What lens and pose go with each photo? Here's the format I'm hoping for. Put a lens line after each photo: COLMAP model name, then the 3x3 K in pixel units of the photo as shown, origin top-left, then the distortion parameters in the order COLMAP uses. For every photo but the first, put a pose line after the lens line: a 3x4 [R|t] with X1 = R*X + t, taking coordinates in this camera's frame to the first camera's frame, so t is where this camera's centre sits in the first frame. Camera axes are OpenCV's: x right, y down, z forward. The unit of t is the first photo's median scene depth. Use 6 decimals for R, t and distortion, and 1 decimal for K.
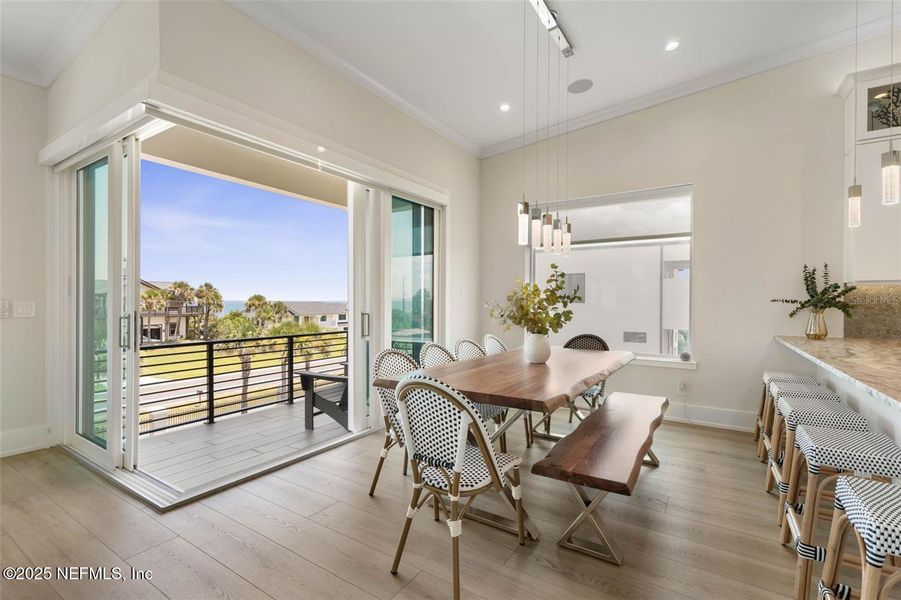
lens RADIAL K [[404.6, 0, 453.1], [0, 404.6, 302.8], [0, 0, 1]] dist [0.002326, 0.000247]
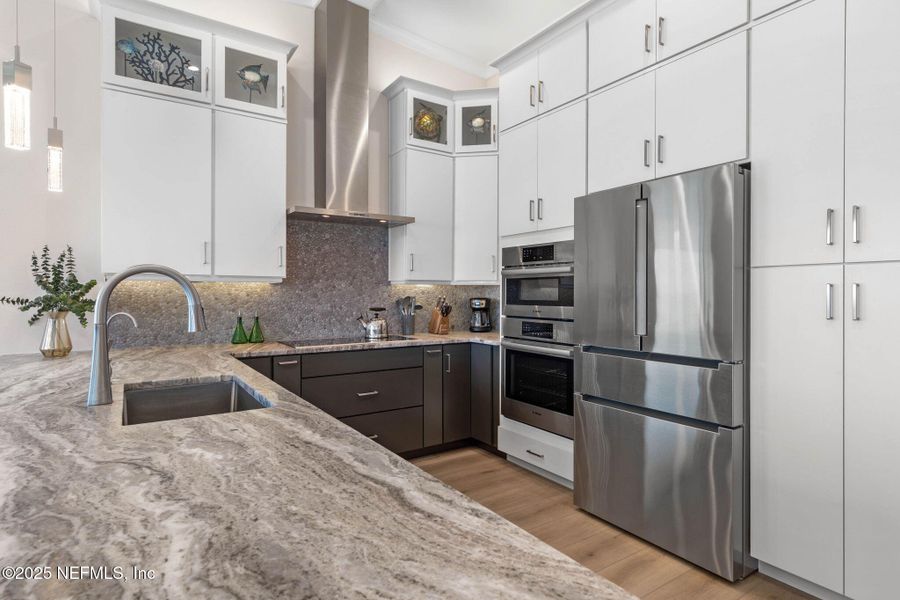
lens RADIAL K [[476.5, 0, 454.0], [0, 476.5, 295.9], [0, 0, 1]] dist [0.002084, 0.000414]
pose [[0.394619, -0.006161, 0.918824, 0.430798], [0.003266, 0.999981, 0.005302, -0.014543], [-0.918839, 0.000909, 0.394631, 0.073561]]
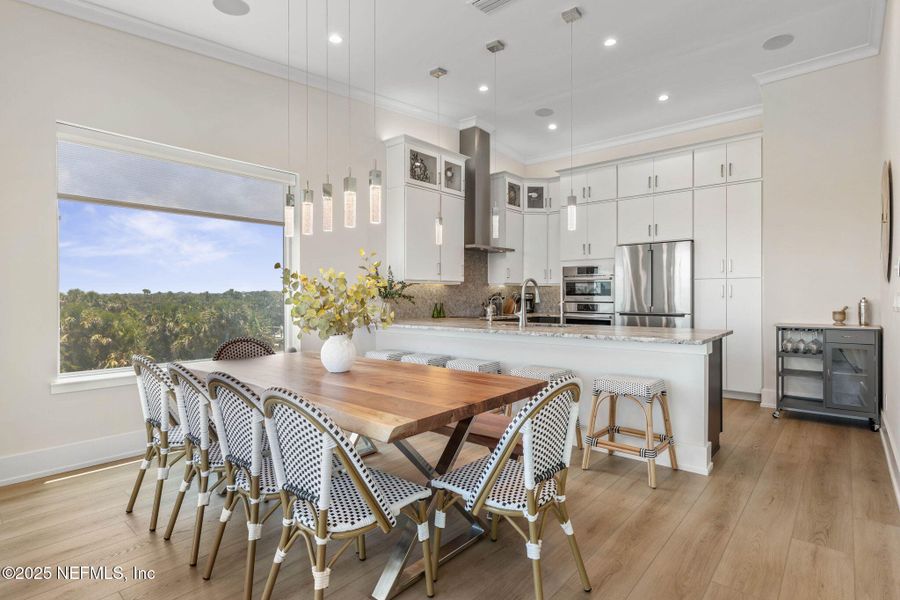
lens RADIAL K [[457.2, 0, 455.6], [0, 457.2, 297.5], [0, 0, 1]] dist [0.003300, 0.000690]
pose [[0.139856, -0.009362, 0.990128, -0.593614], [0.006270, 0.999944, 0.008570, -0.001940], [-0.990152, 0.005009, 0.139907, 0.586492]]
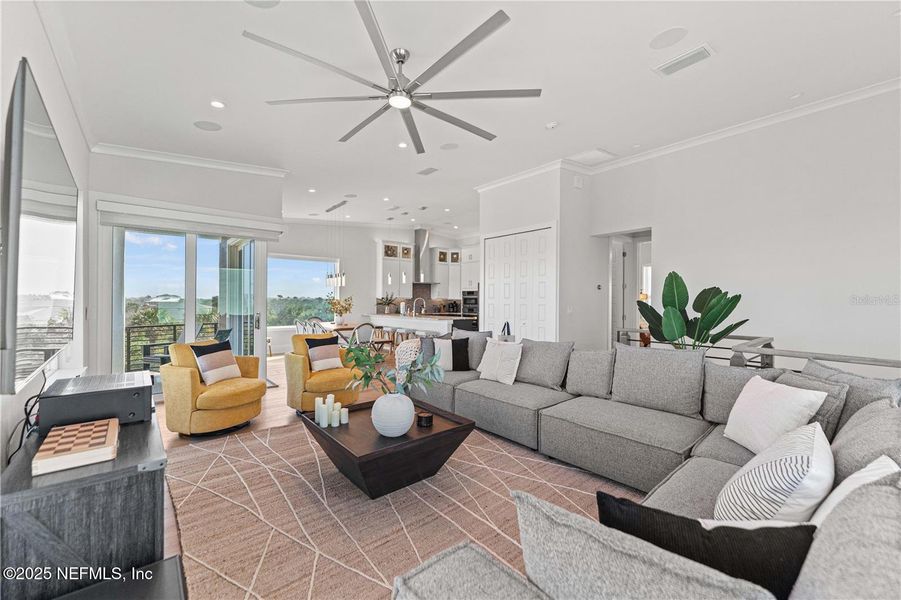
lens RADIAL K [[359.9, 0, 444.4], [0, 359.9, 300.1], [0, 0, 1]] dist [0.000377, -0.000047]
pose [[0.301121, -0.000794, 0.953585, -1.836829], [-0.000207, 1.000000, 0.000899, -0.033904], [-0.953586, -0.000468, 0.301121, -0.466426]]
